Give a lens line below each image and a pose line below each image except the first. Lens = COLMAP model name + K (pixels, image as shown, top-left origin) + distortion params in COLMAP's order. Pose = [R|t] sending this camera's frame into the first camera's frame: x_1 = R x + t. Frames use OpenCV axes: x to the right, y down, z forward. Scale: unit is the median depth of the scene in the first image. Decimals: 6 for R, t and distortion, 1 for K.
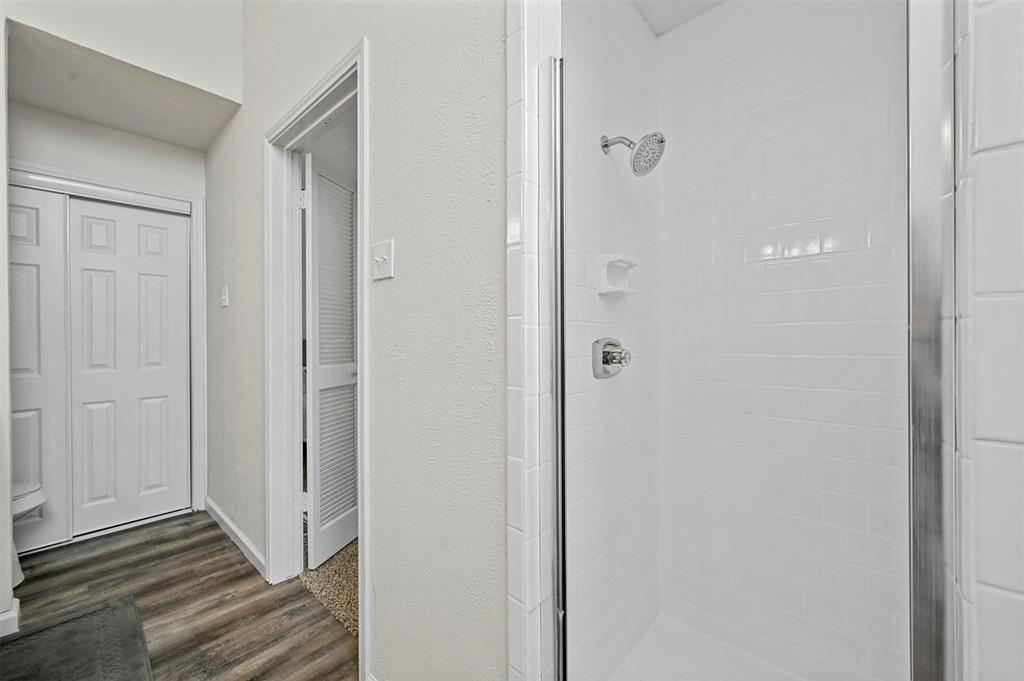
lens RADIAL K [[405.3, 0, 512.0], [0, 405.3, 340.5], [0, 0, 1]] dist [0.001396, 0.000336]
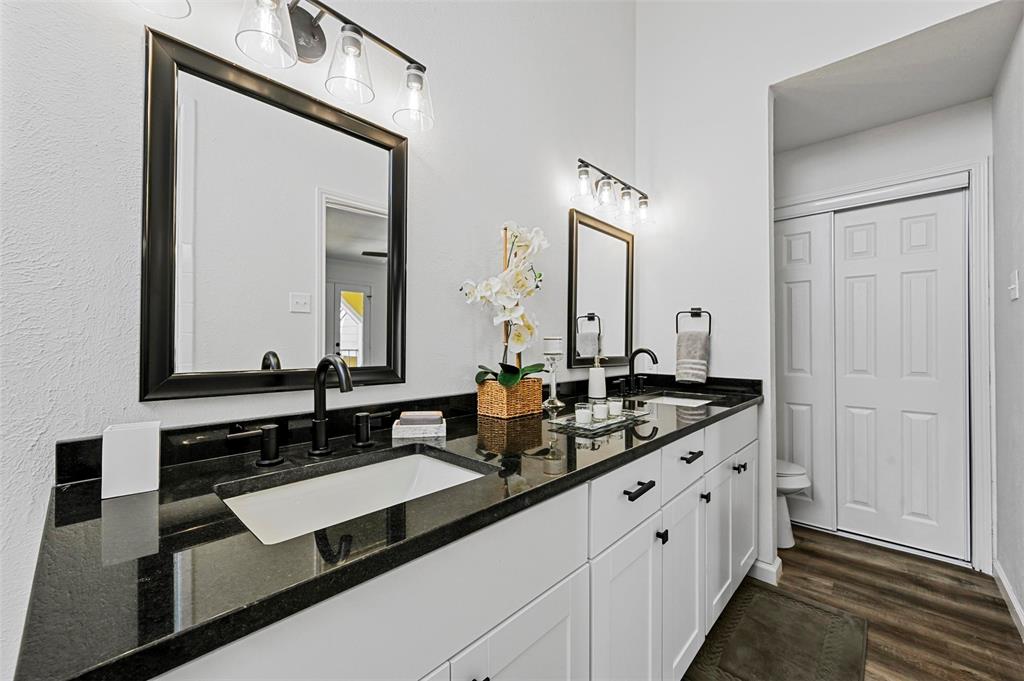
lens RADIAL K [[405.3, 0, 512.0], [0, 405.3, 340.5], [0, 0, 1]] dist [0.001396, 0.000336]
pose [[-0.022615, -0.001625, -0.999743, 0.008504], [-0.011800, 0.999929, -0.001358, -0.002723], [0.999675, 0.011767, -0.022632, 0.176578]]
